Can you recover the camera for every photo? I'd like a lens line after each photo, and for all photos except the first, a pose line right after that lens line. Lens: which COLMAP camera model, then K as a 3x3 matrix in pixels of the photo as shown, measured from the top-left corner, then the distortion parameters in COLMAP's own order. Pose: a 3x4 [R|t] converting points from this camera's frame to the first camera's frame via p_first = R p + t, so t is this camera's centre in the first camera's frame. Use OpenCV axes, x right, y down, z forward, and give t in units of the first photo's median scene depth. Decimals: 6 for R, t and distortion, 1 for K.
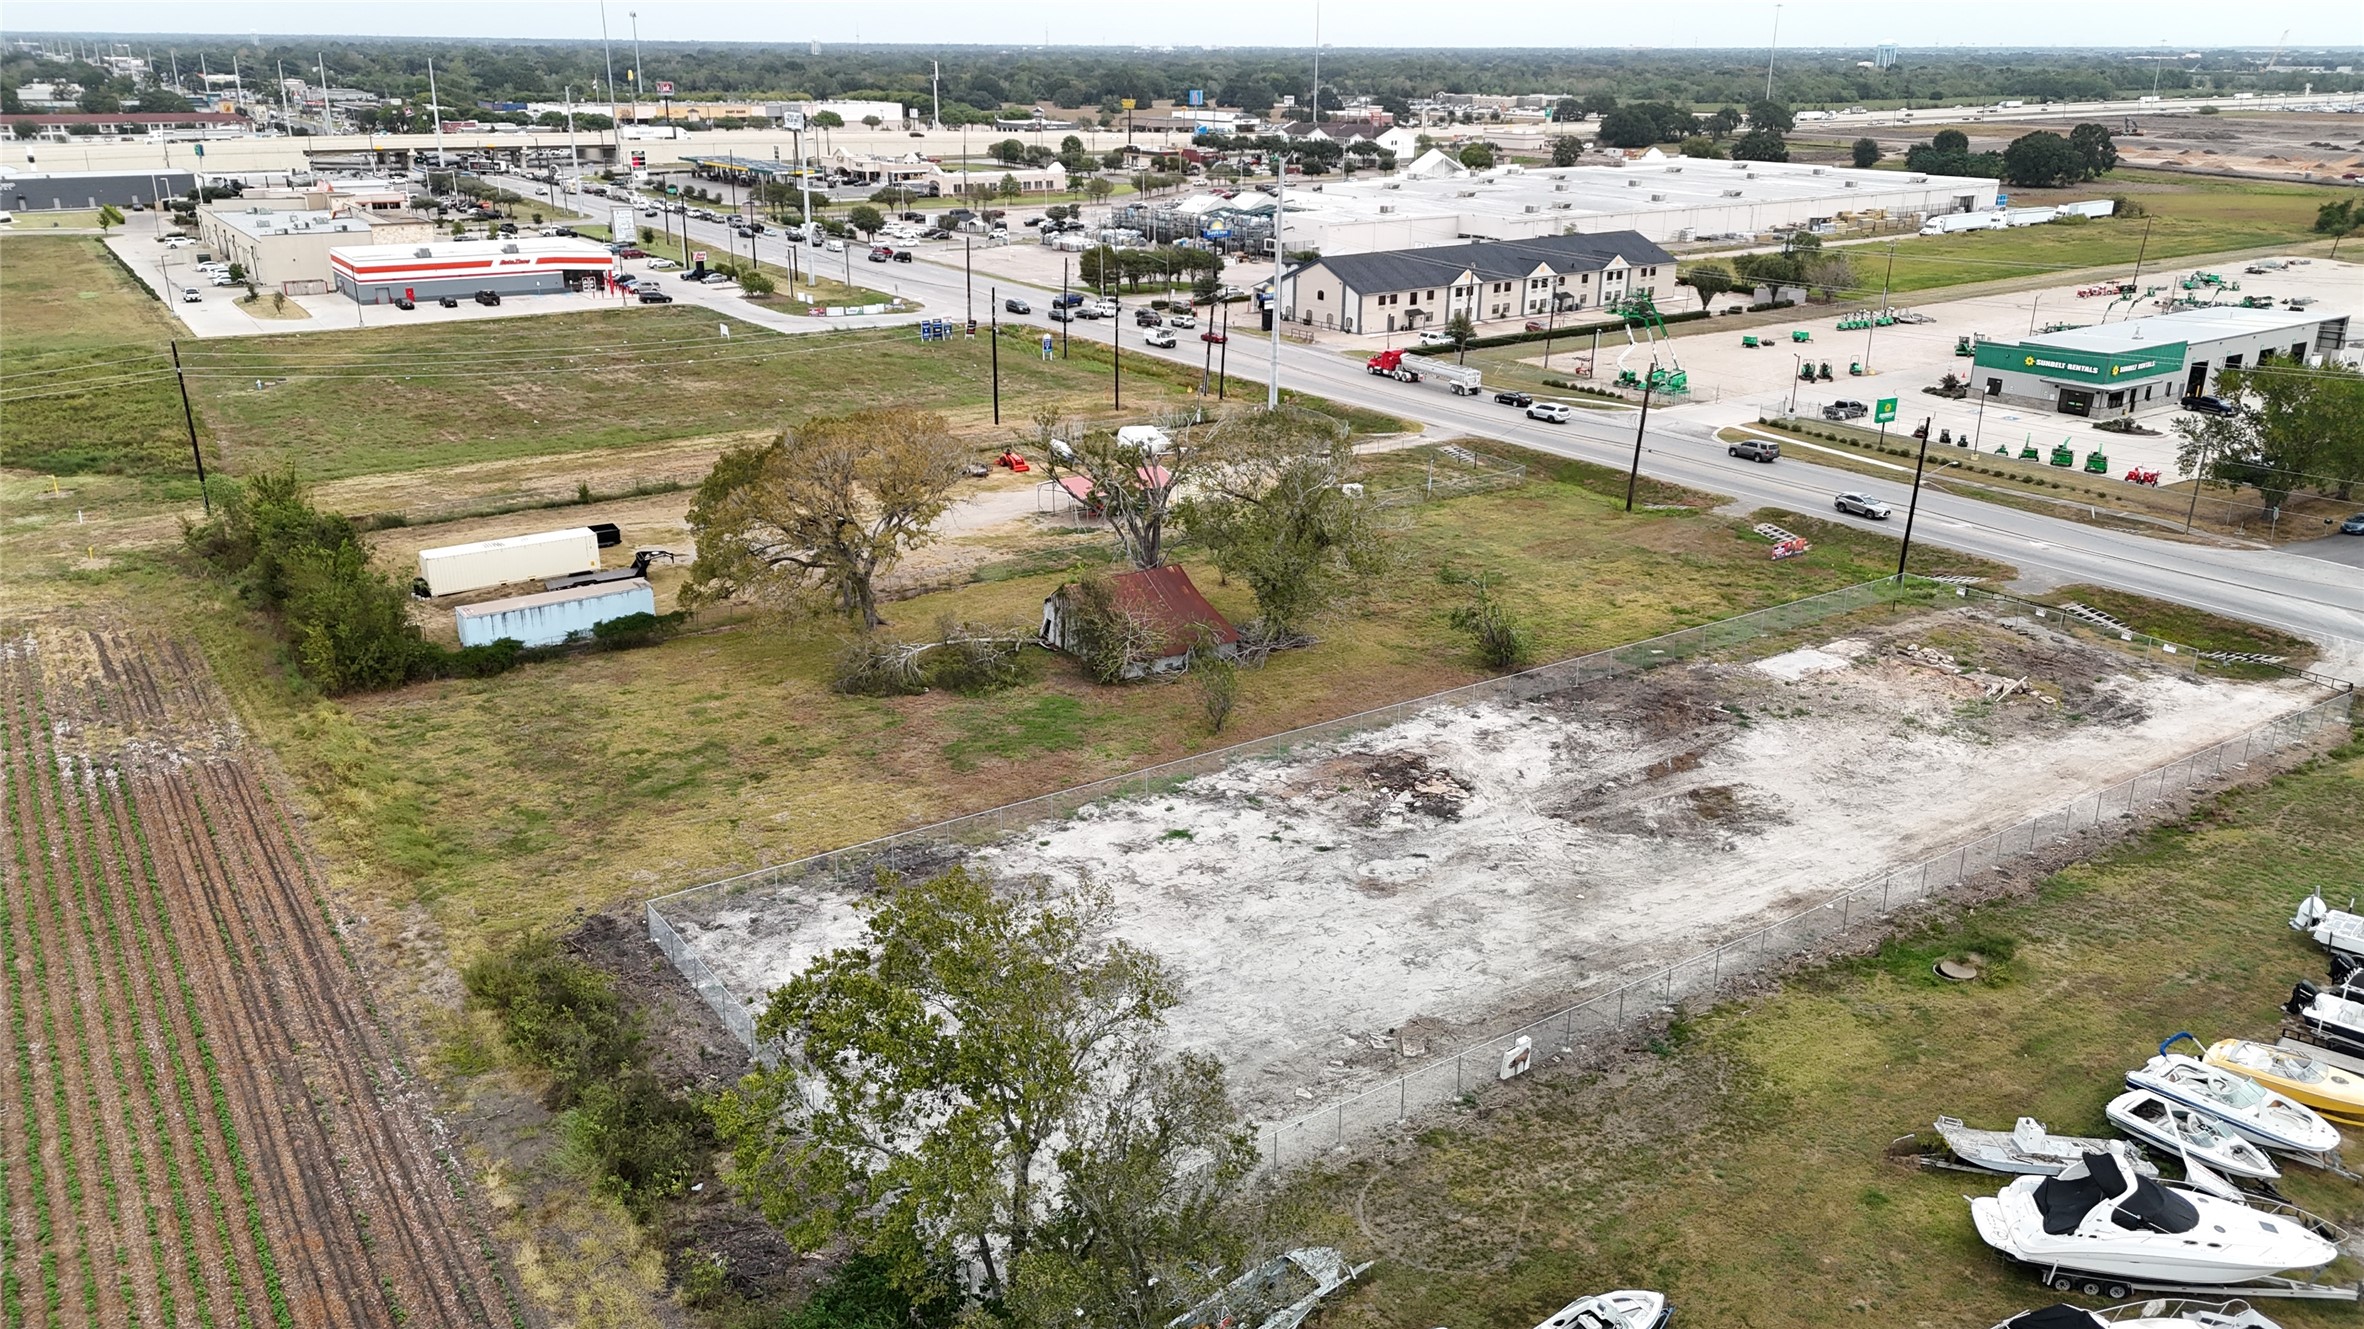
lens RADIAL K [[1729.4, 0, 1184.6], [0, 1729.4, 653.9], [0, 0, 1]] dist [0.077827, -0.076365]
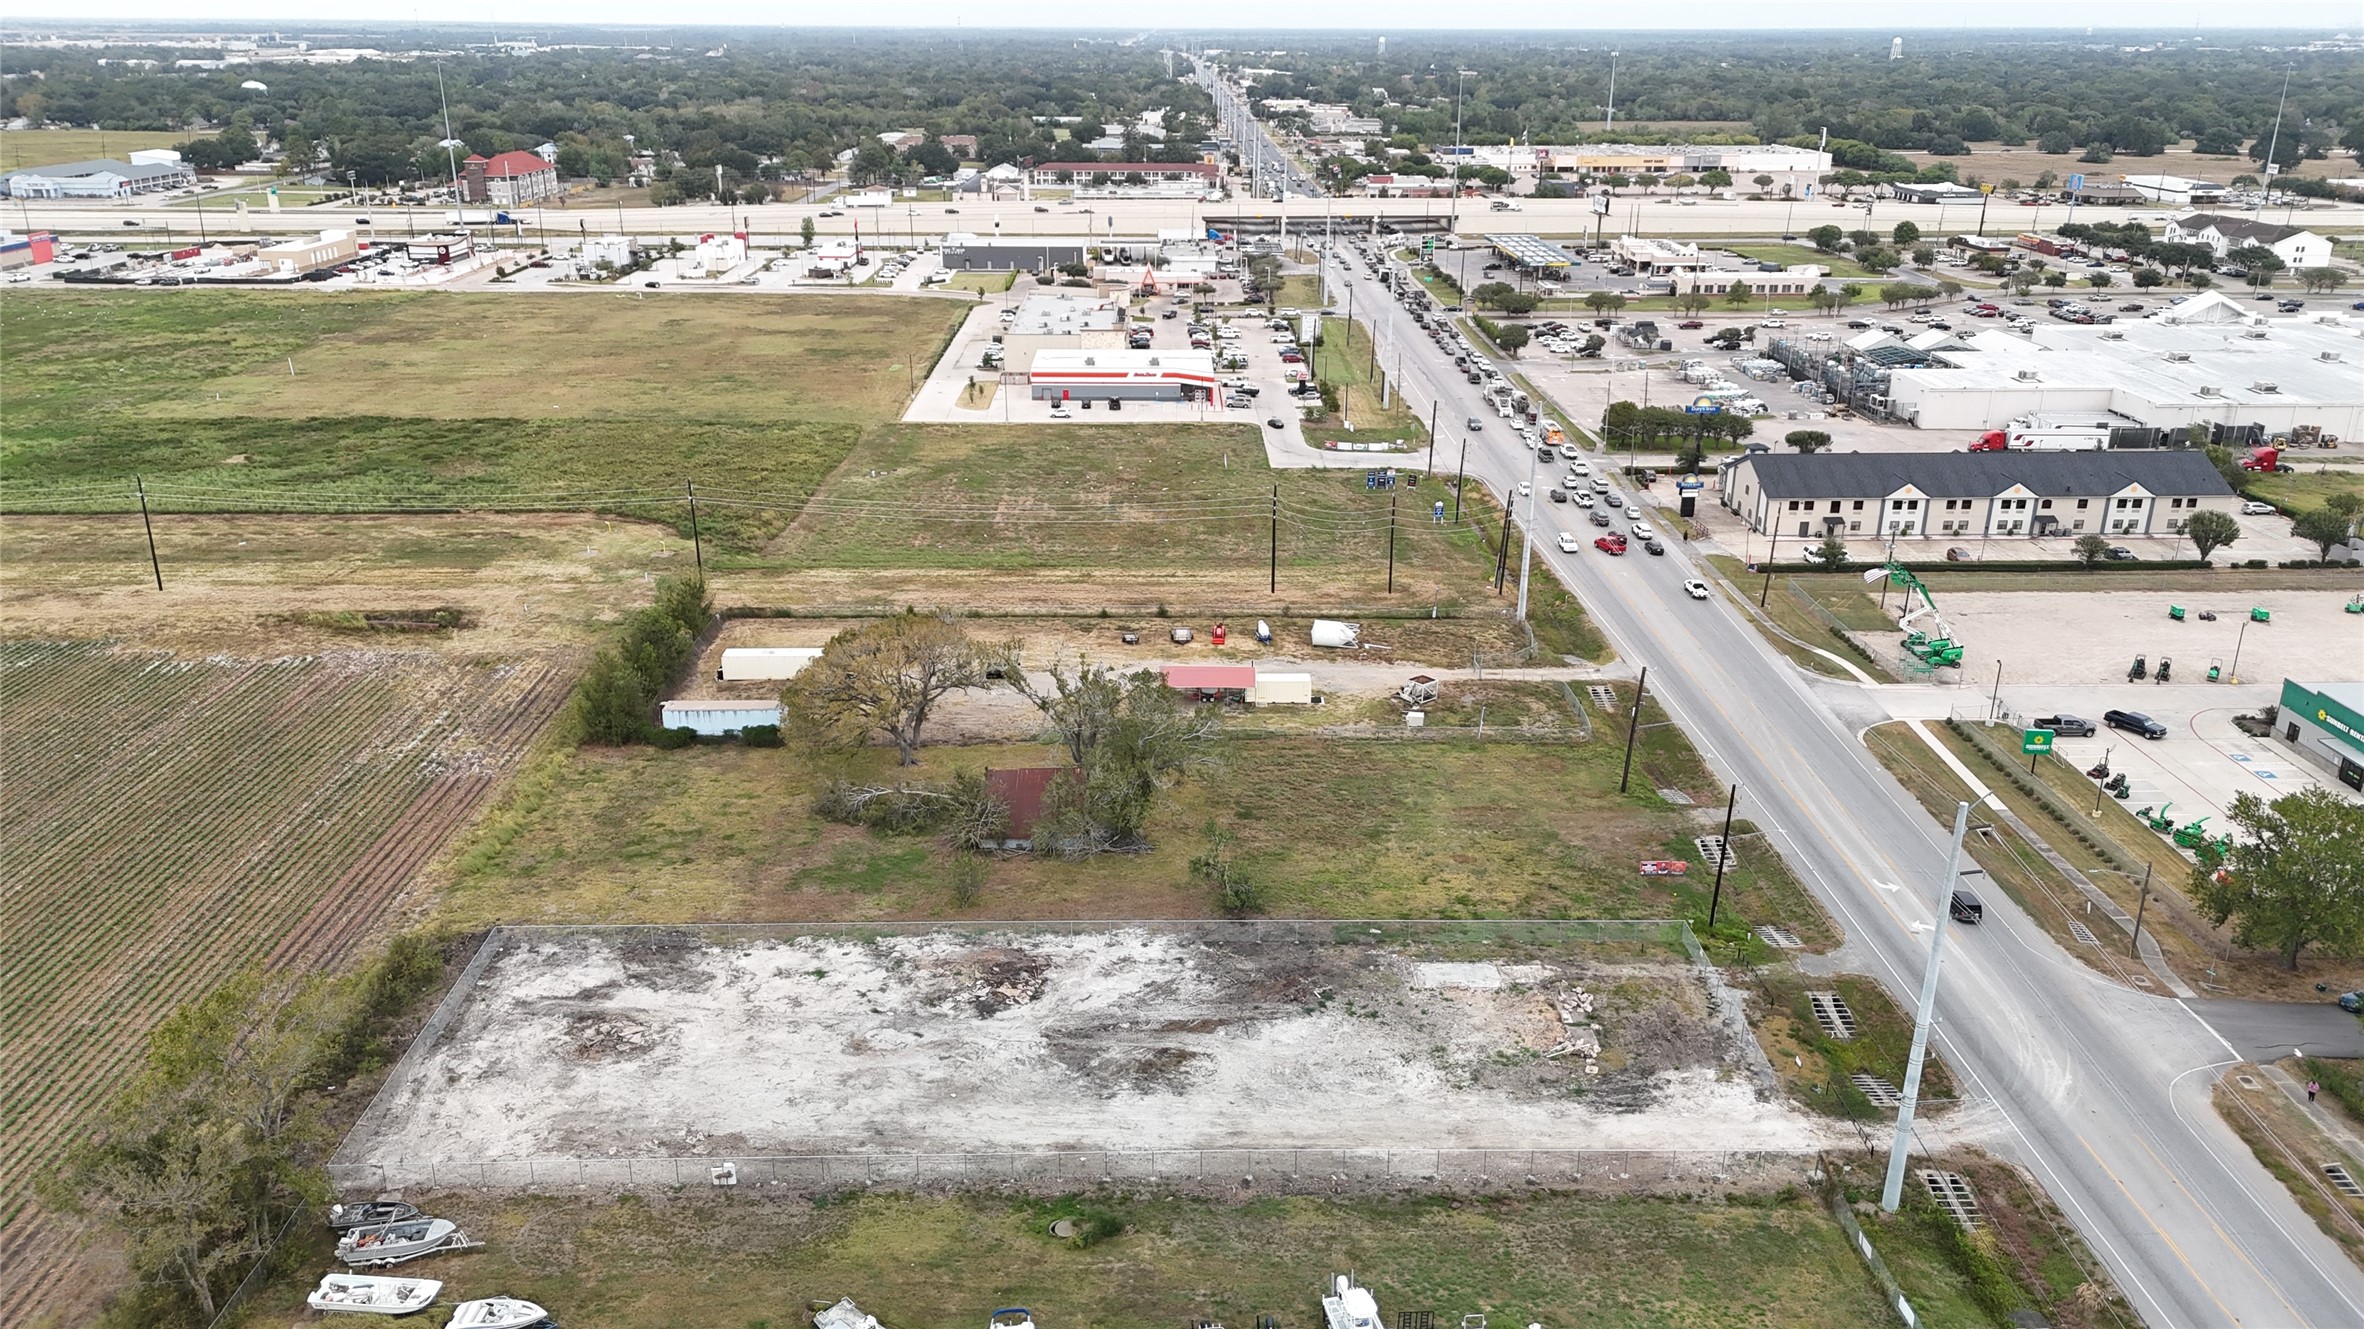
lens RADIAL K [[1729.4, 0, 1194.6], [0, 1729.4, 654.2], [0, 0, 1]] dist [0.077827, -0.076365]
pose [[0.834379, 0.185601, -0.519003, 0.744449], [-0.182182, 0.981545, 0.058125, -0.233047], [0.520213, 0.046055, 0.852794, -0.088964]]
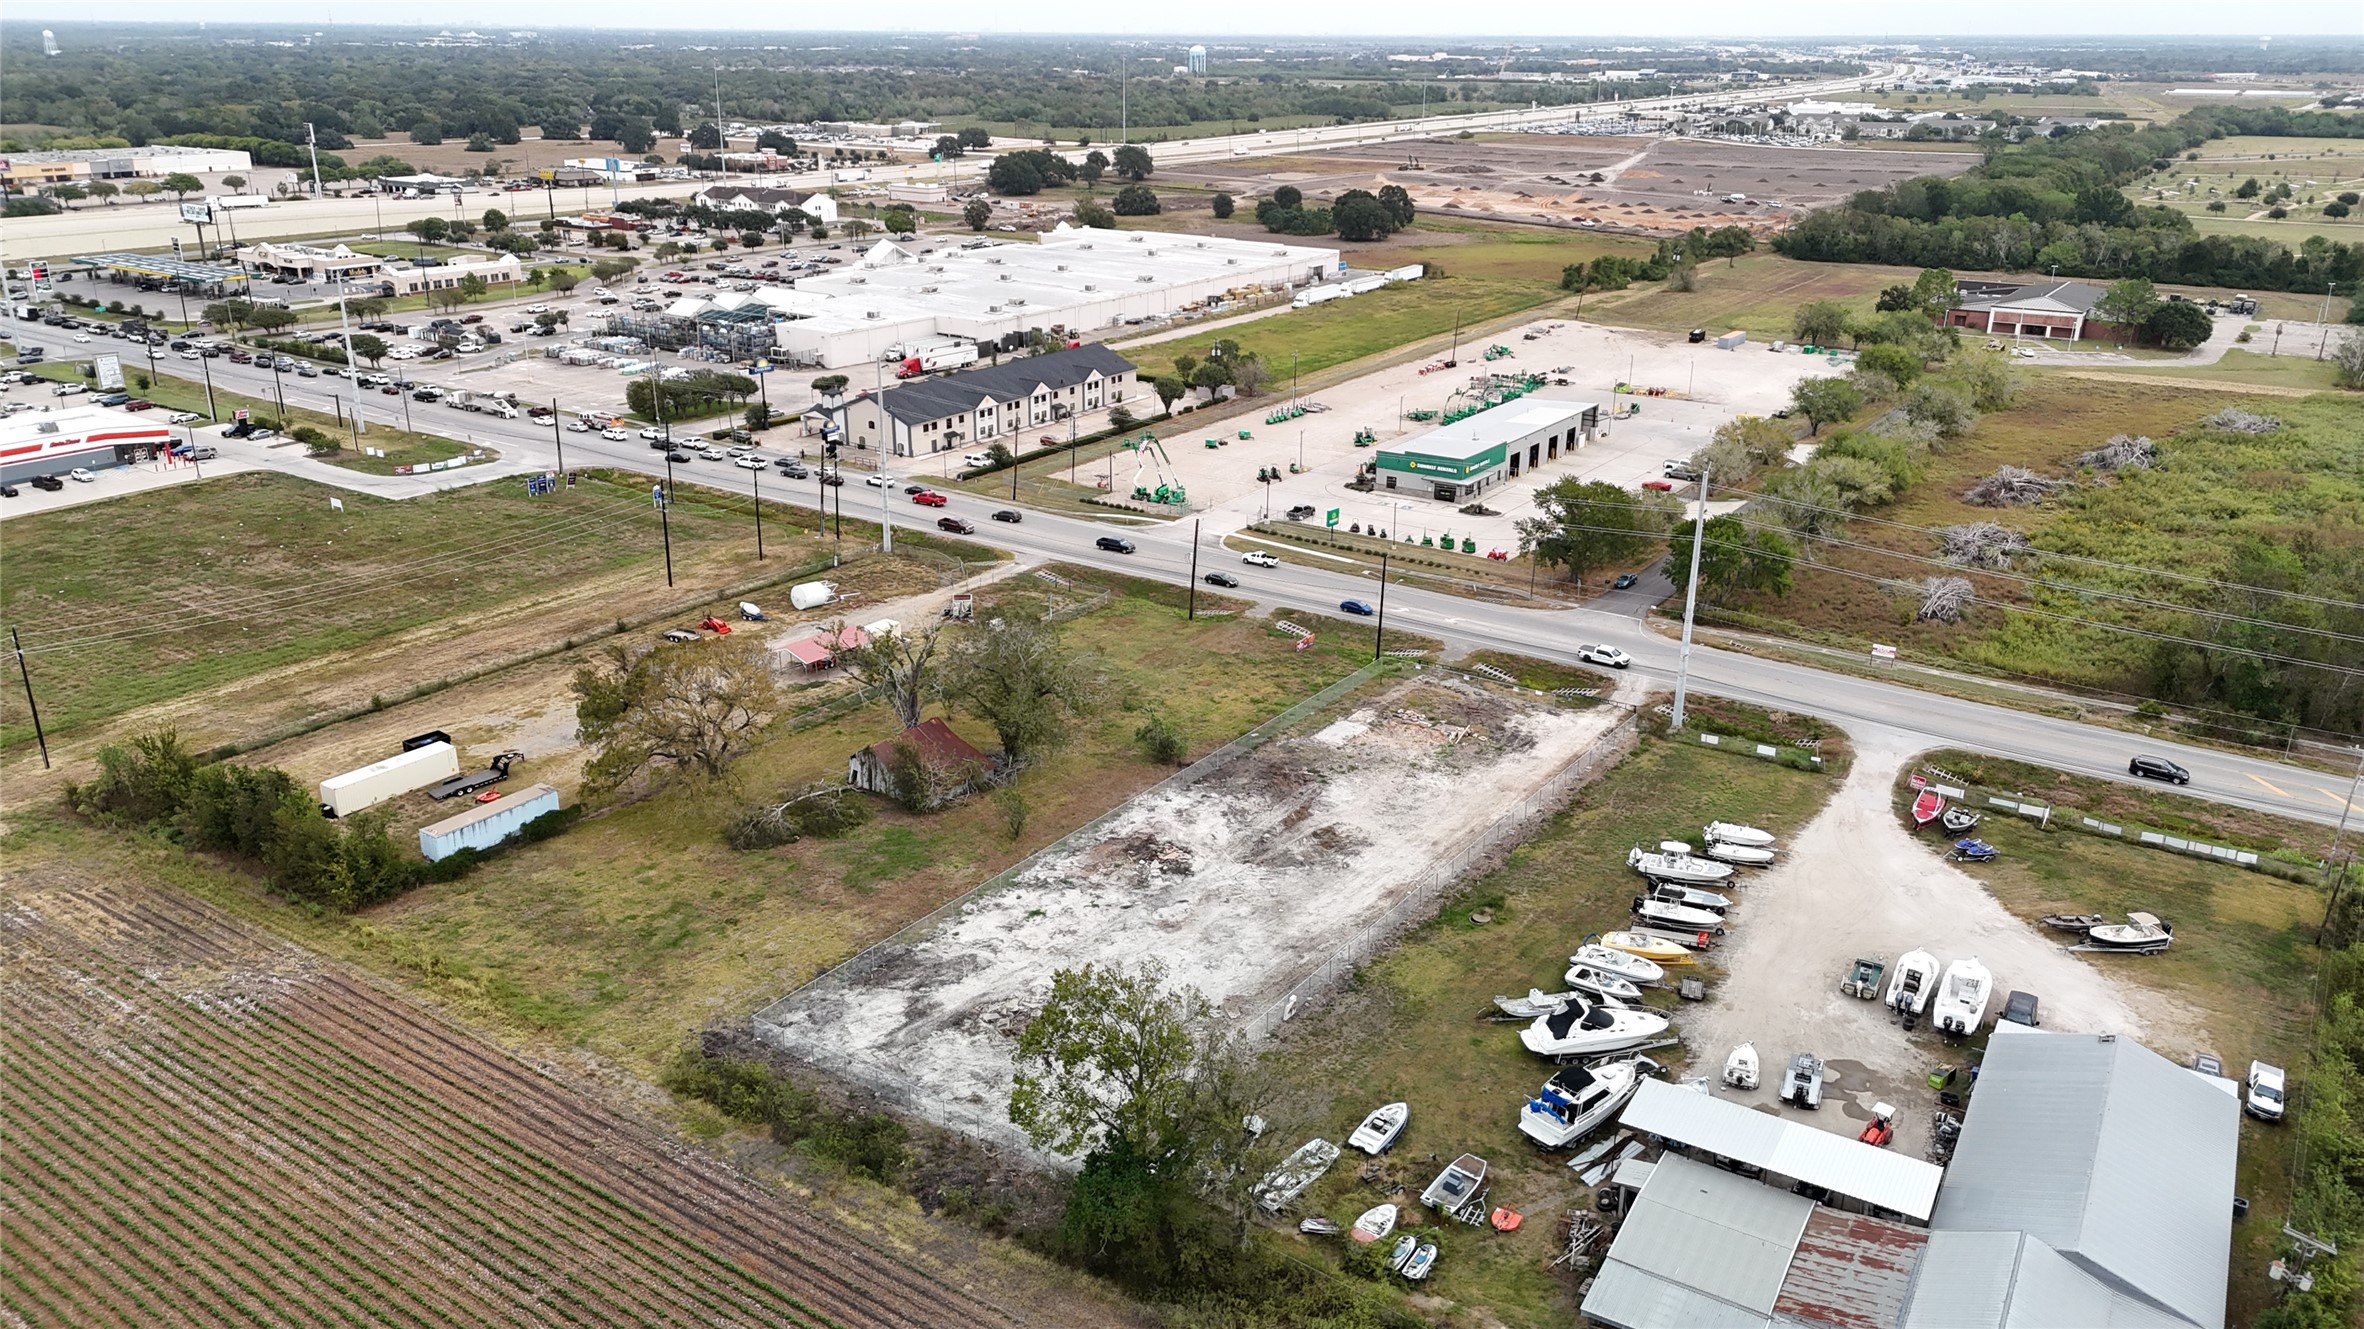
lens RADIAL K [[1729.4, 0, 1185.1], [0, 1729.4, 653.2], [0, 0, 1]] dist [0.077827, -0.076365]
pose [[0.935538, -0.118807, 0.332645, -0.284015], [0.115983, 0.992845, 0.028411, -0.123066], [-0.333640, 0.012001, 0.942624, -0.419068]]
